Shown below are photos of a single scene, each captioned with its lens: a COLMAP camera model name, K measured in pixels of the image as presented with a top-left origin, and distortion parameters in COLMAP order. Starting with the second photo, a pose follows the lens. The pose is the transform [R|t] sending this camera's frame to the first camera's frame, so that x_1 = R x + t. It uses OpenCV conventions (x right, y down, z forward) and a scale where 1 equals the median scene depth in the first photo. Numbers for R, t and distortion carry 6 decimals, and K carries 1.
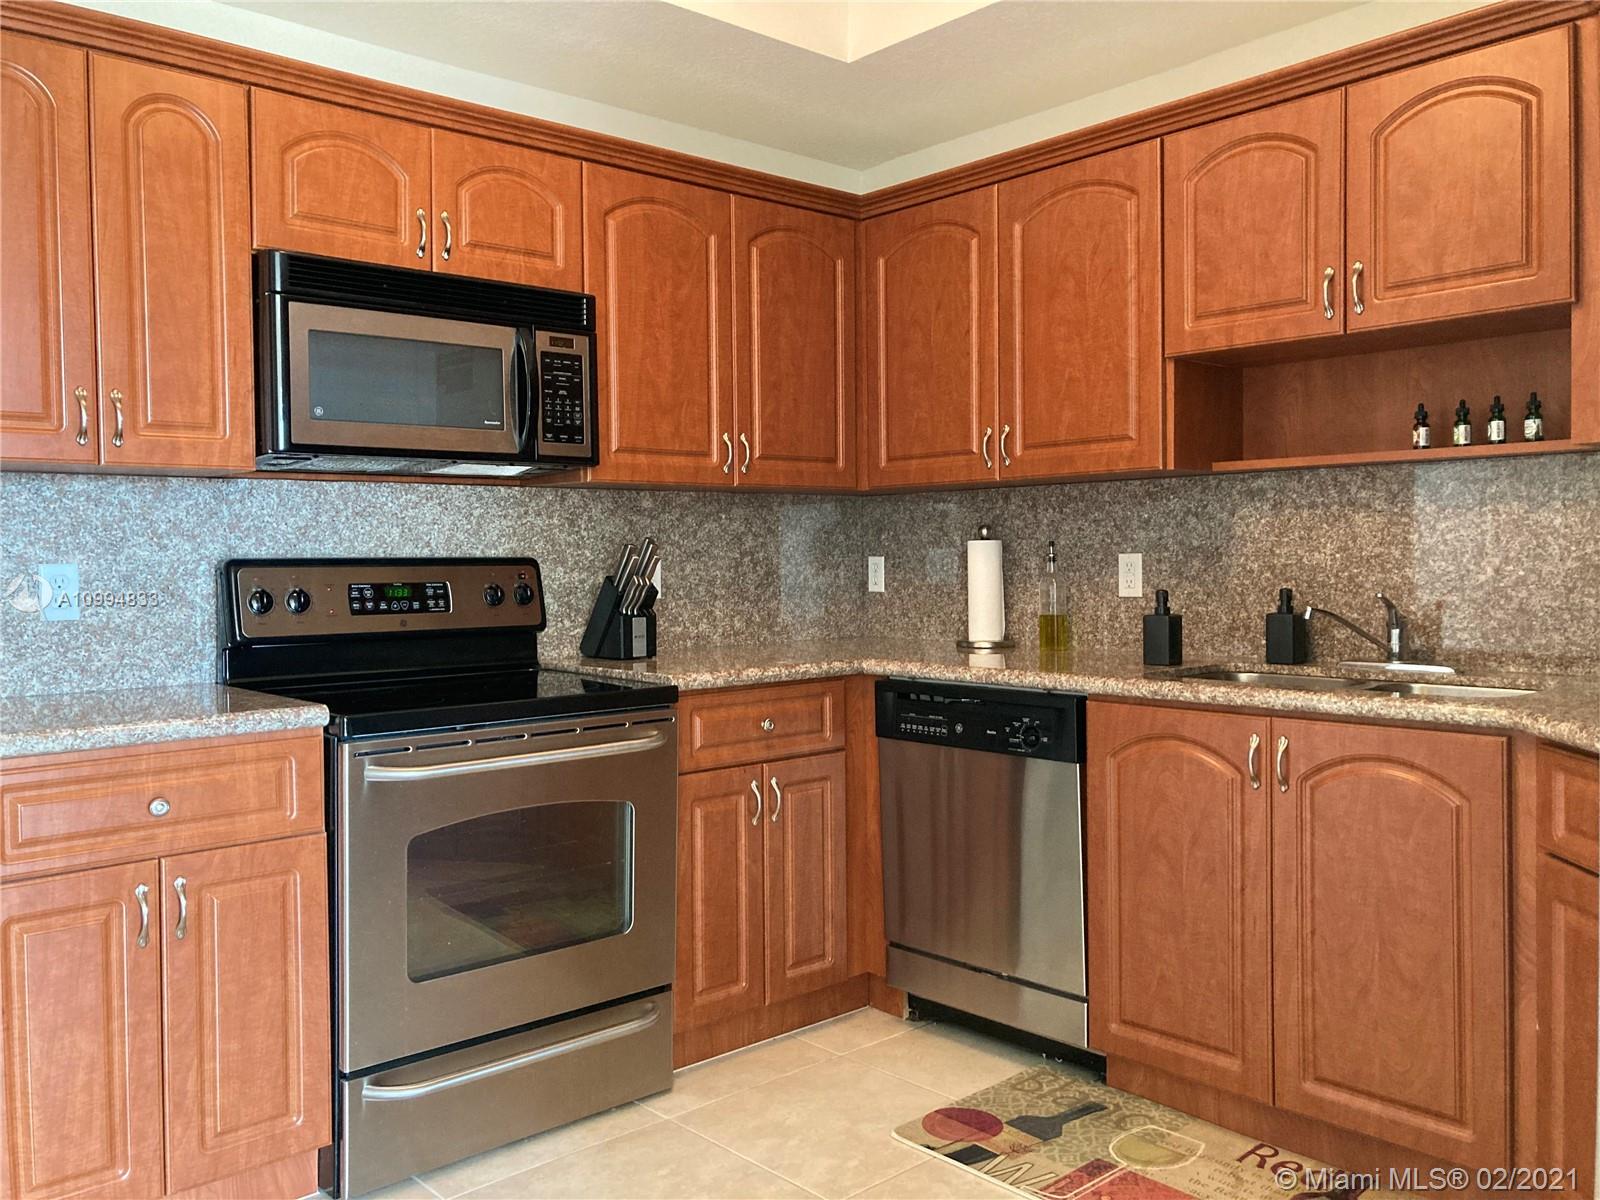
lens RADIAL K [[1292.2, 0, 800.0], [0, 1292.2, 600.0], [0, 0, 1]] dist [-0.000690, -0.039779]
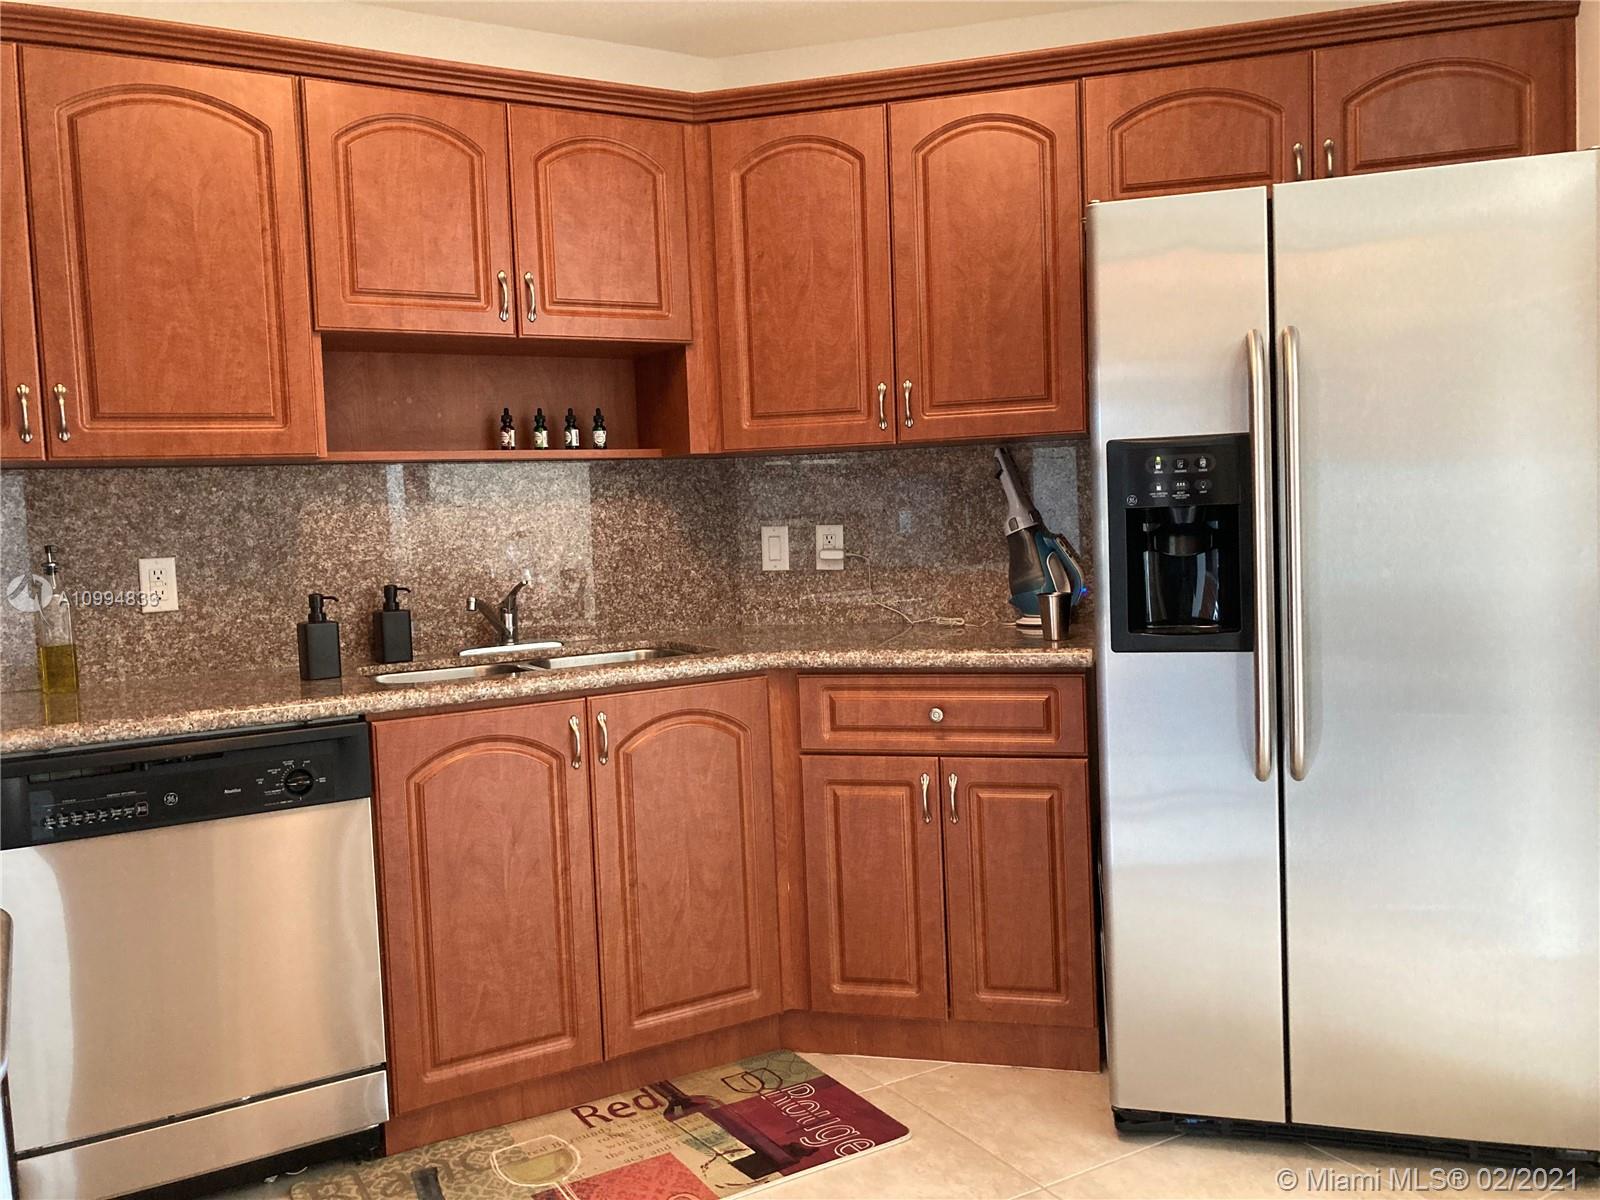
lens RADIAL K [[1292.2, 0, 800.0], [0, 1292.2, 600.0], [0, 0, 1]] dist [-0.000690, -0.039779]
pose [[0.187664, -0.061221, 0.980323, -0.554539], [0.071975, 0.996230, 0.048436, -0.023939], [-0.979593, 0.061469, 0.191363, 0.542335]]
